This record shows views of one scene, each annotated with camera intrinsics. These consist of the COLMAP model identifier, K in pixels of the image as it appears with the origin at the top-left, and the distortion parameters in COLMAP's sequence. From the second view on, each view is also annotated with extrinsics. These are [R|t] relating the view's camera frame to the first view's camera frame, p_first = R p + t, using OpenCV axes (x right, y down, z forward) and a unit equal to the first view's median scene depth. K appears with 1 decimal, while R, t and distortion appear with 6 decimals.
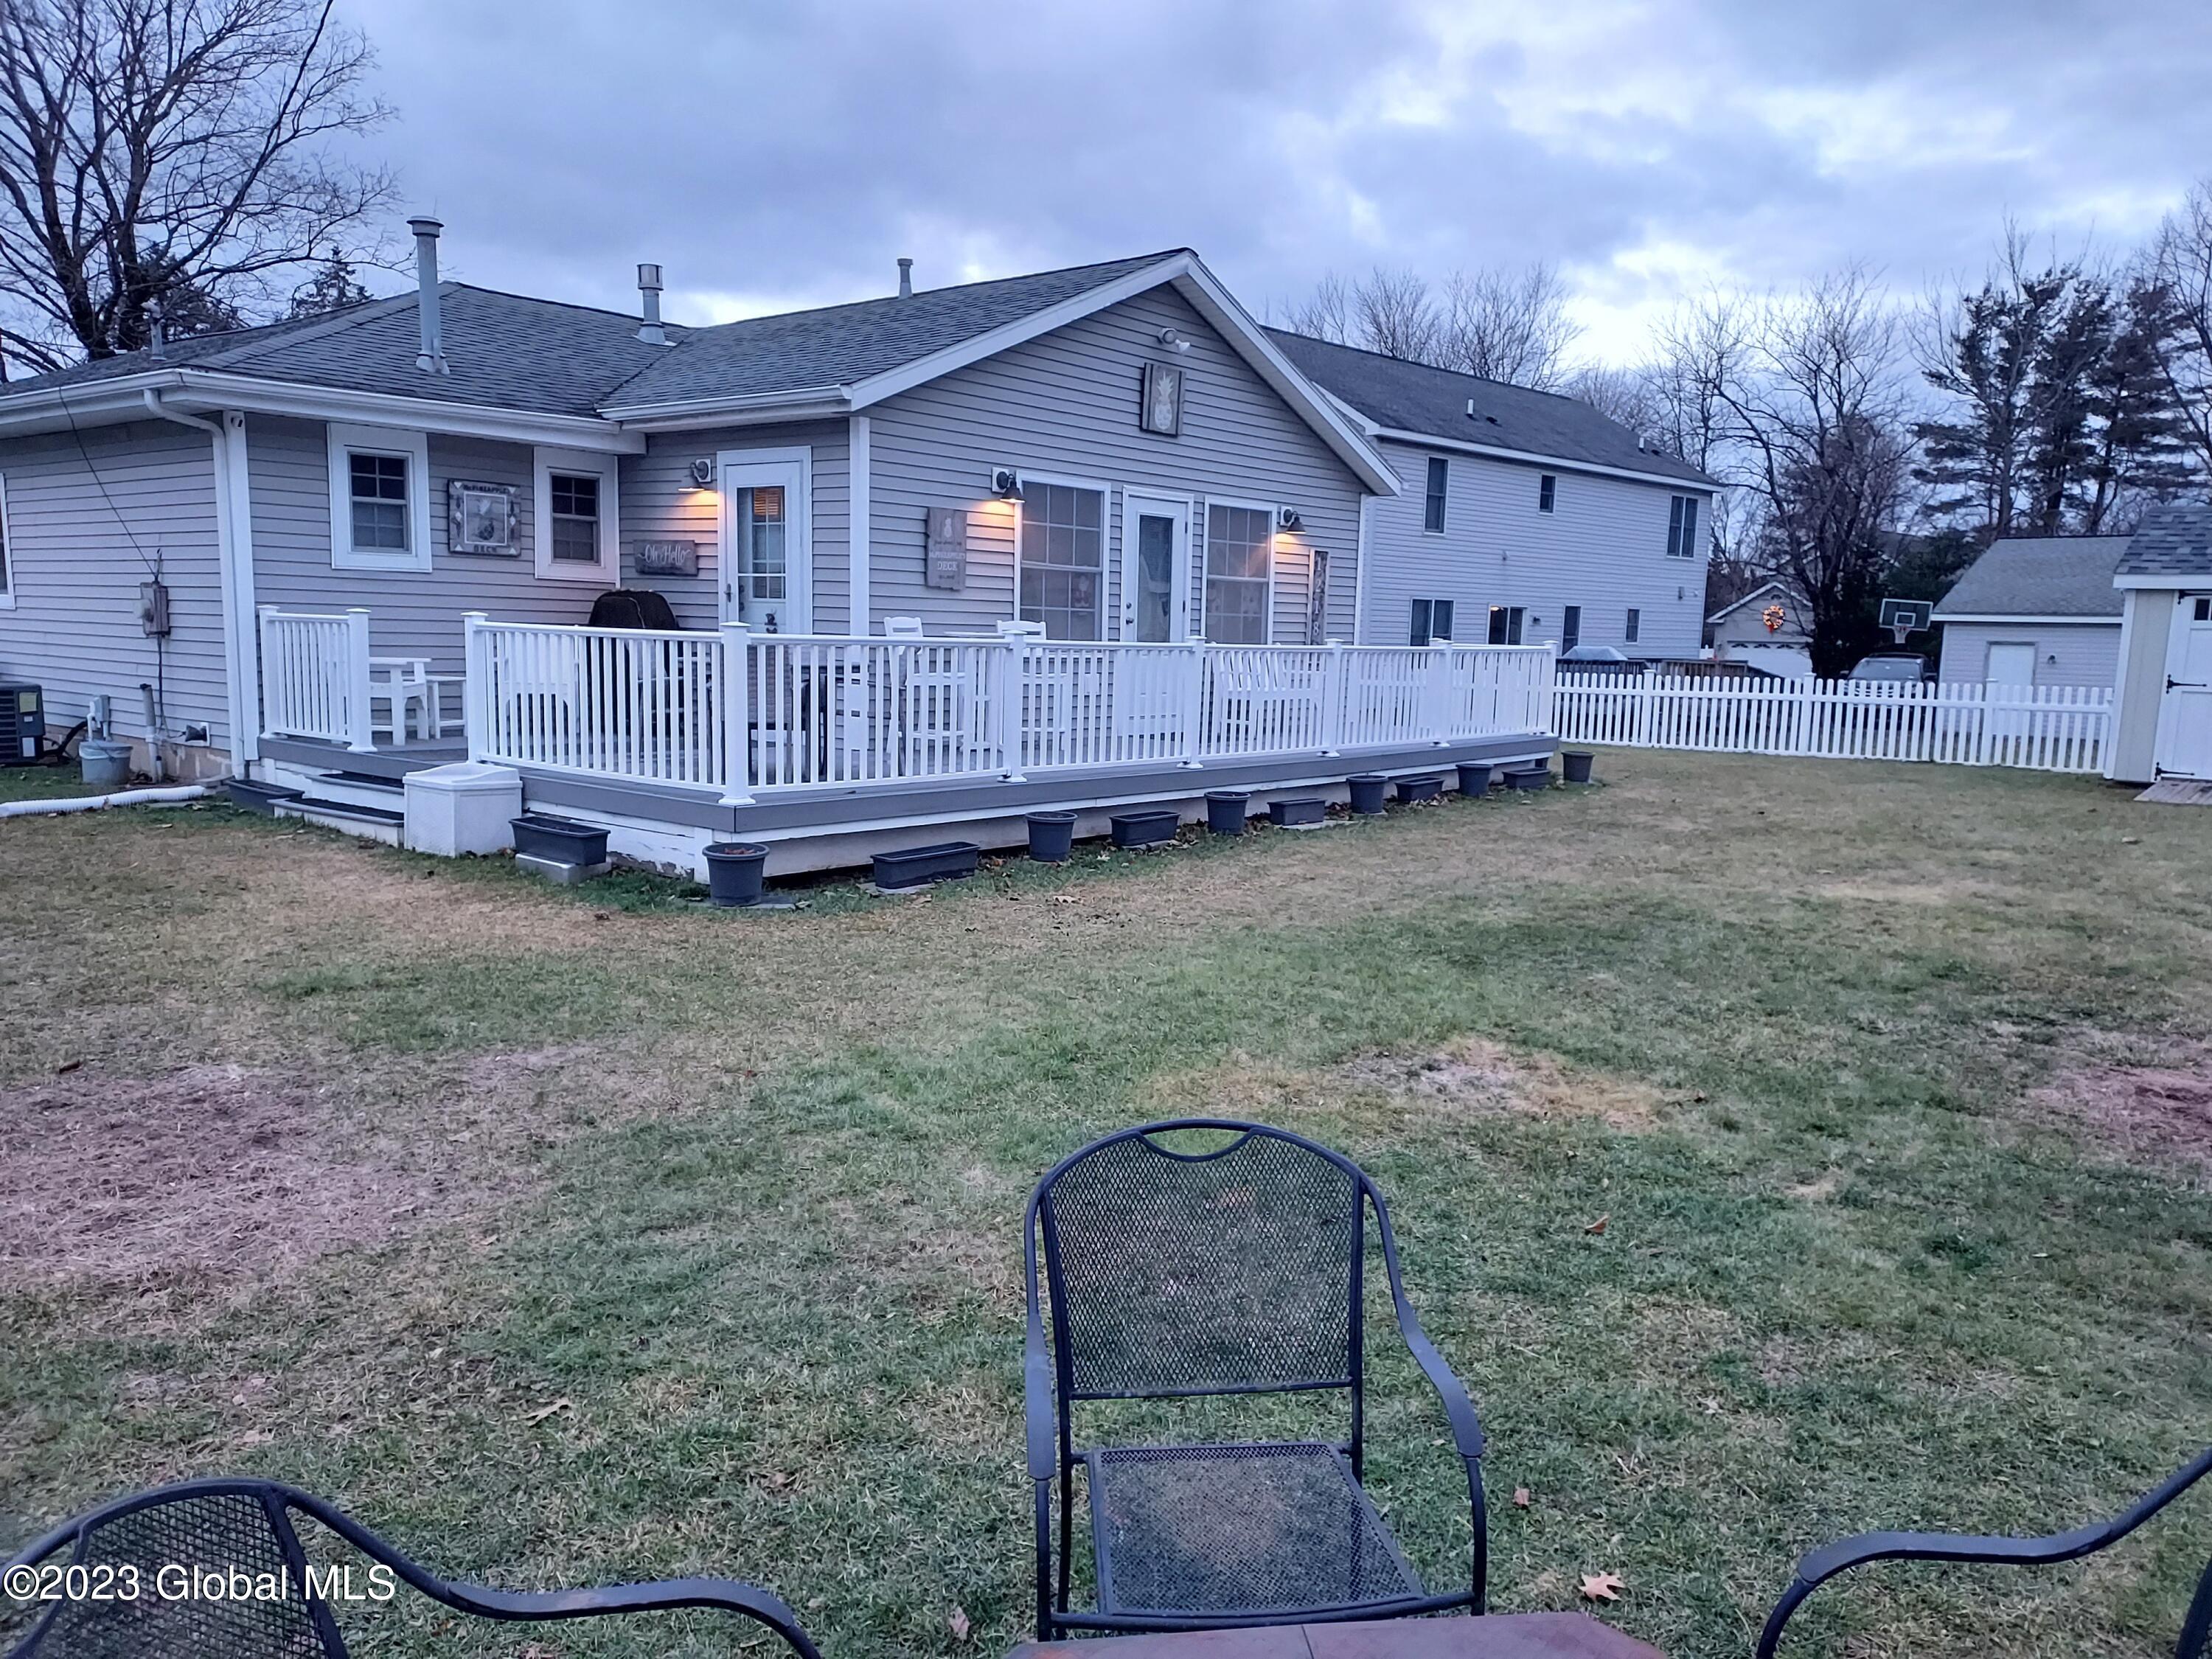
lens RADIAL K [[1586.3, 0, 1118.0], [0, 1586.3, 830.4], [0, 0, 1]] dist [0.041737, -0.030044]
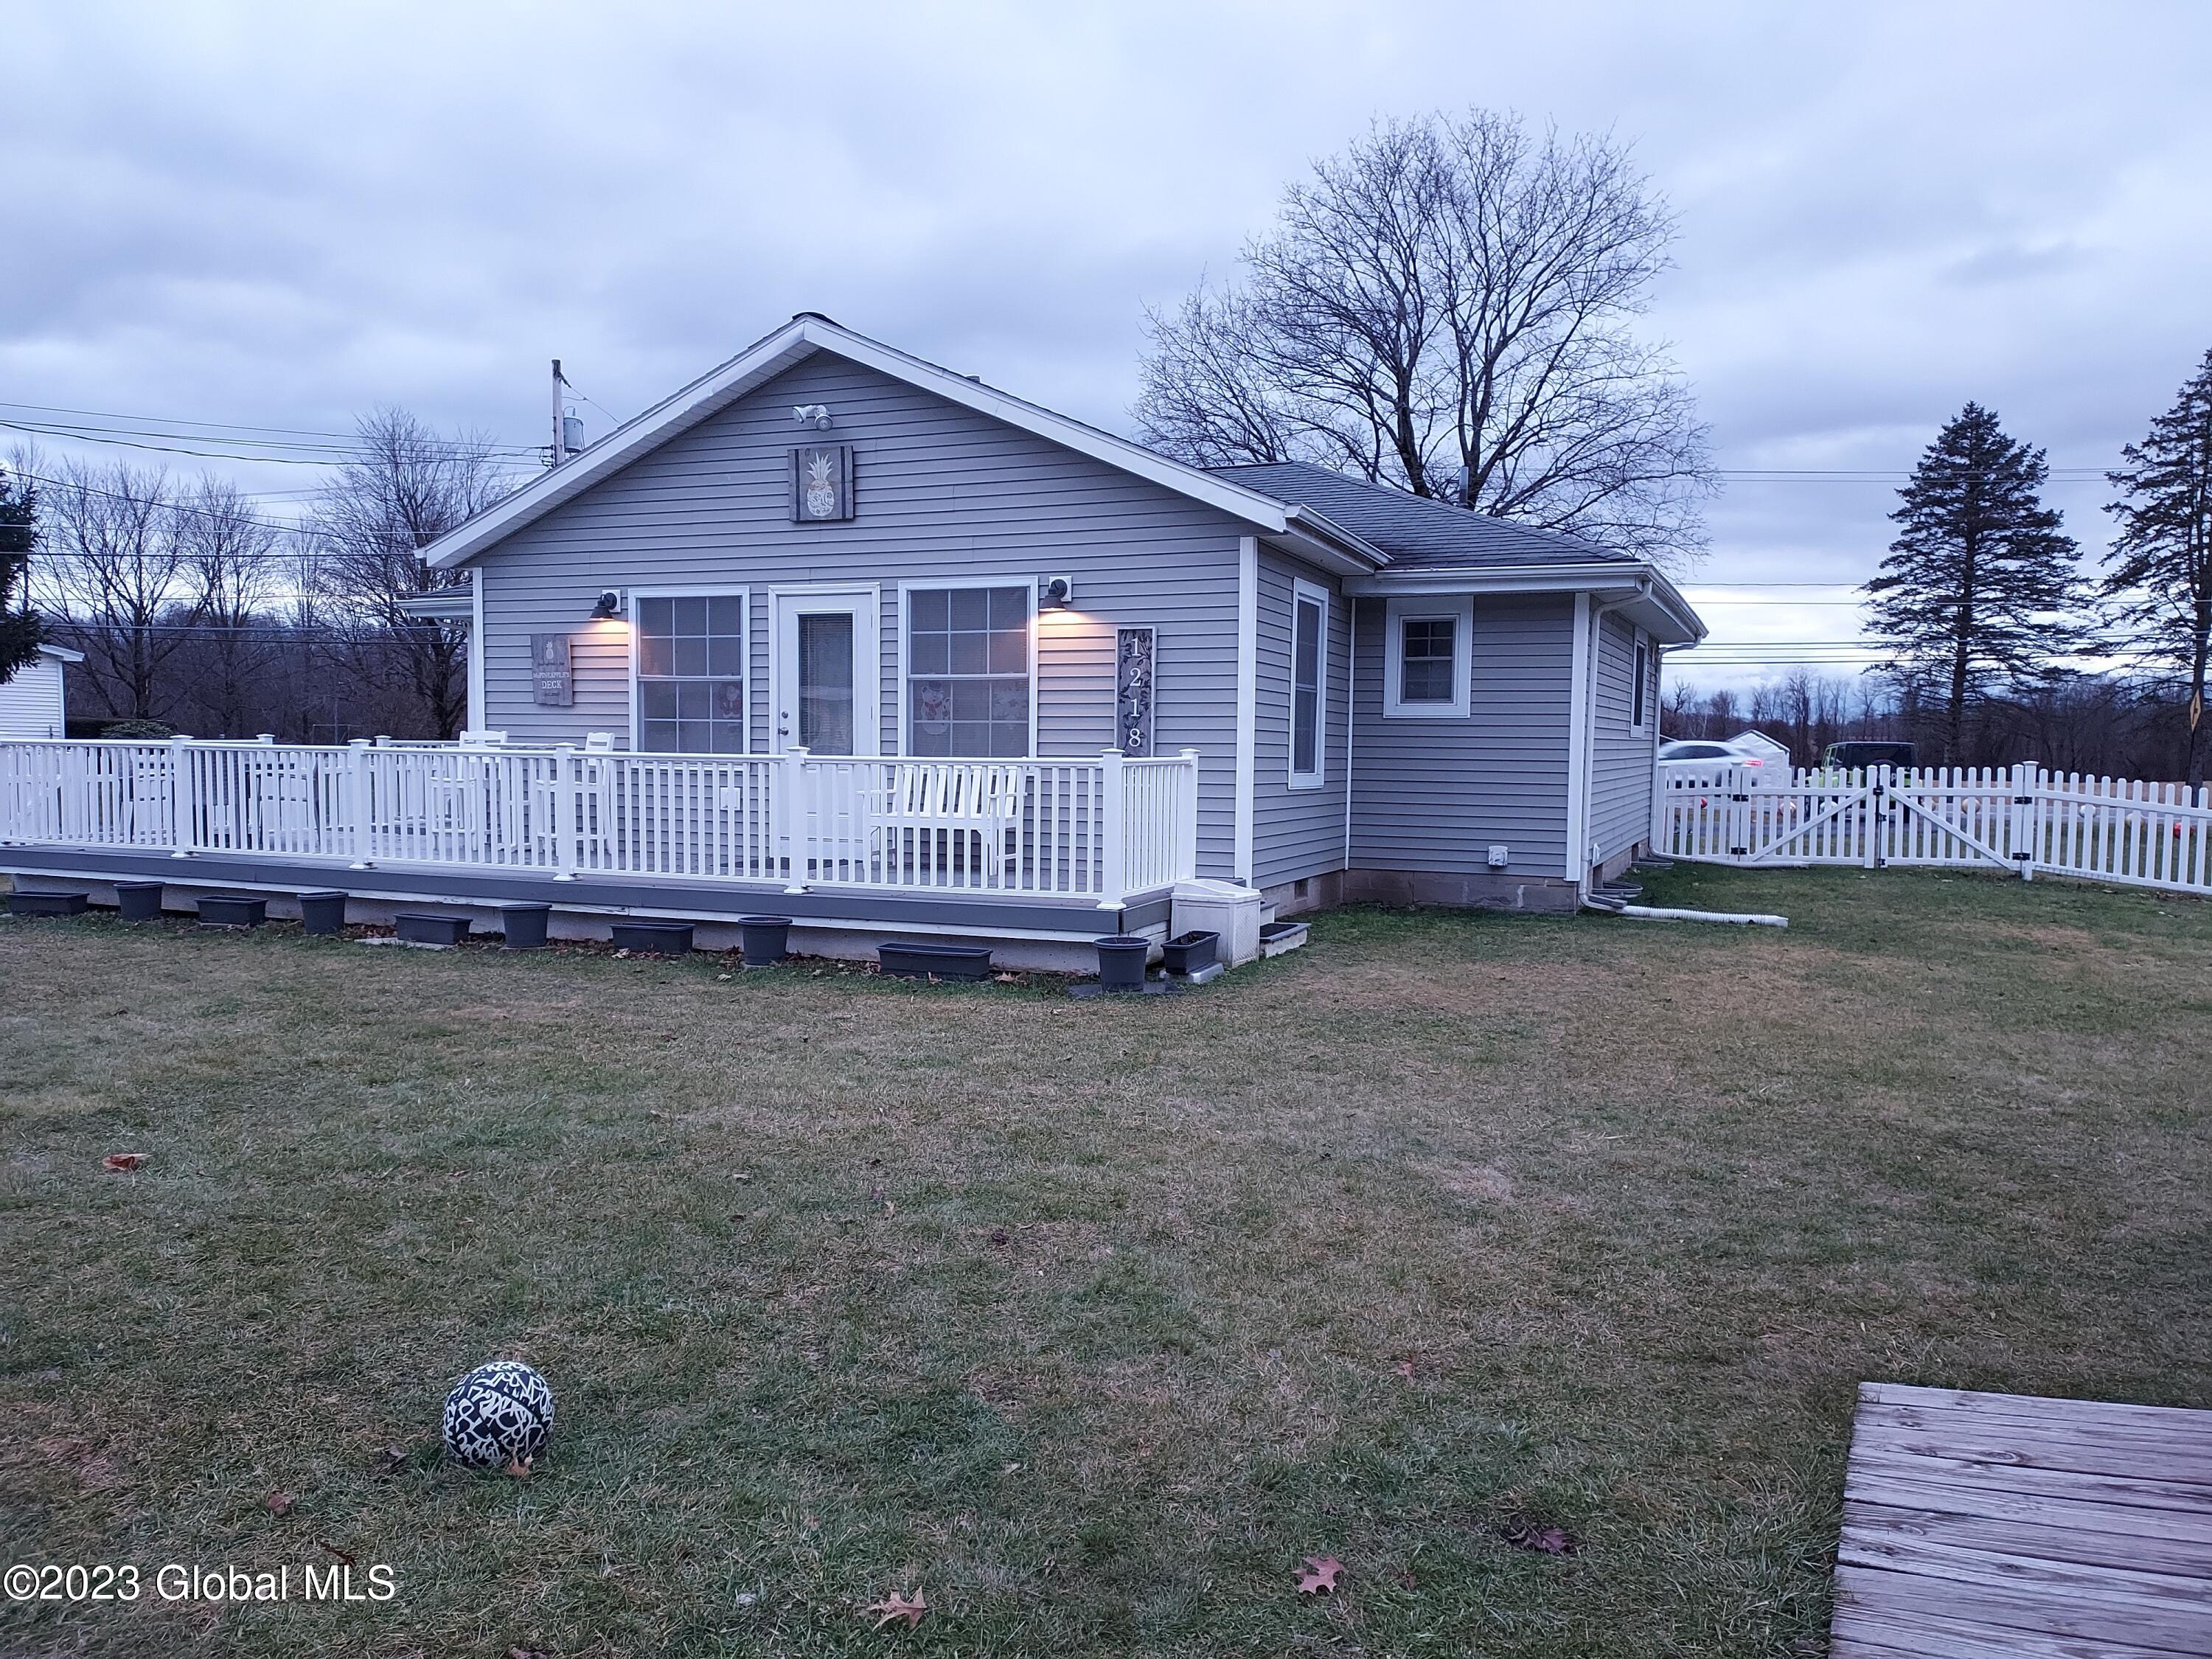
lens RADIAL K [[1586.3, 0, 1116.9], [0, 1586.3, 838.1], [0, 0, 1]] dist [0.041737, -0.030044]
pose [[0.283950, 0.028288, -0.958422, 0.998193], [-0.131322, 0.991293, -0.009649, -0.093468], [0.949803, 0.128602, 0.285193, 0.990980]]
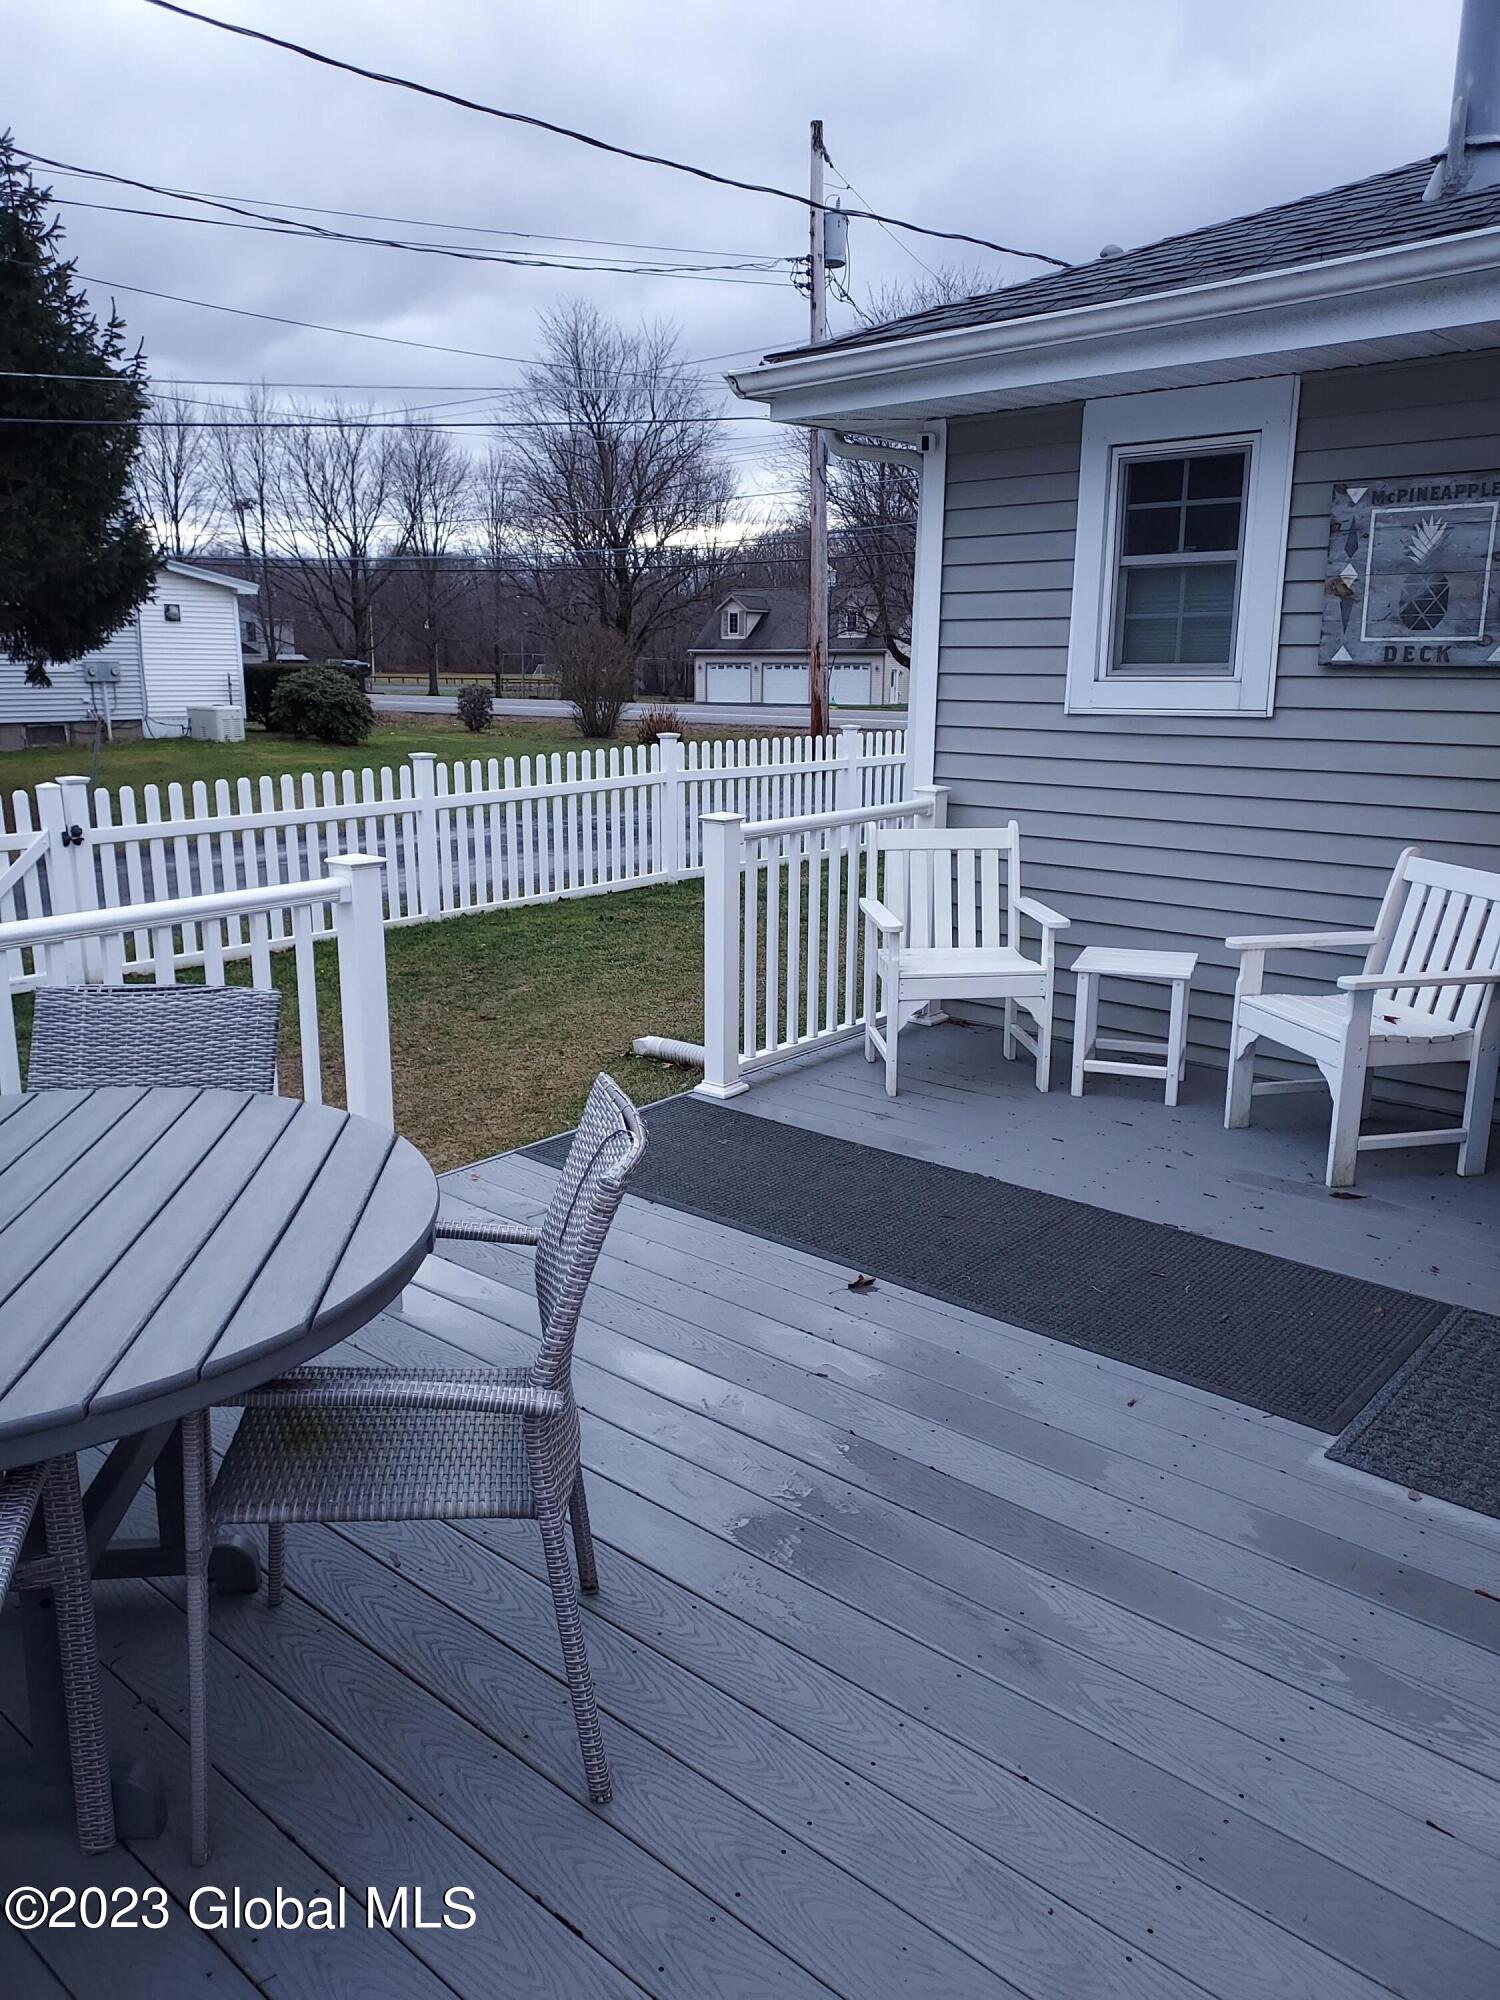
lens RADIAL K [[1434.3, 0, 741.5], [0, 1434.3, 1001.4], [0, 0, 1]] dist [0.041737, -0.030044]
pose [[-0.016242, 0.200669, -0.979524, -0.031728], [-0.140173, 0.969522, 0.200944, -0.133335], [0.989994, 0.140567, 0.012382, 0.794153]]
